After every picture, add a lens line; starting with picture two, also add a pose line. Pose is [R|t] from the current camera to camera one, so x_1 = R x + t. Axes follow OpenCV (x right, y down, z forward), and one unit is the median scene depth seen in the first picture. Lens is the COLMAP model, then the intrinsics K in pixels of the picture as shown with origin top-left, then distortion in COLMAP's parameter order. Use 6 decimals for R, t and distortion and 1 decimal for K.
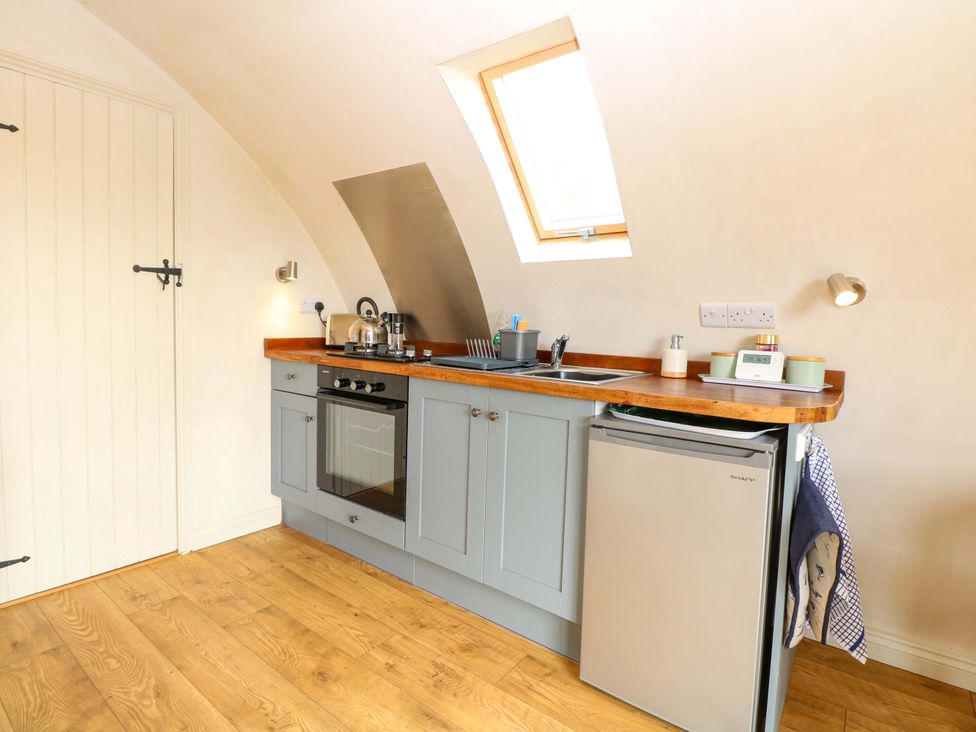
lens RADIAL K [[509.7, 0, 488.3], [0, 509.7, 355.9], [0, 0, 1]] dist [0.002581, -0.013948]
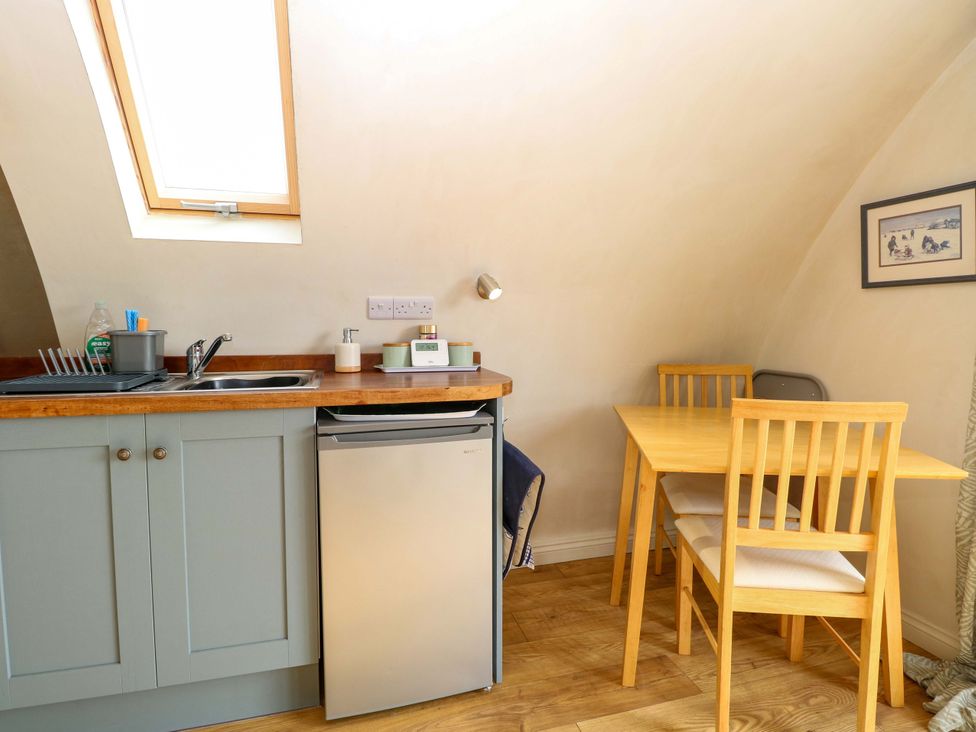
lens RADIAL K [[526.0, 0, 490.6], [0, 526.0, 359.4], [0, 0, 1]] dist [0.001273, -0.000945]
pose [[0.605076, -0.088932, 0.791185, -0.279237], [0.071808, 0.995788, 0.057013, -0.020777], [-0.792923, 0.022316, 0.608914, 0.176831]]
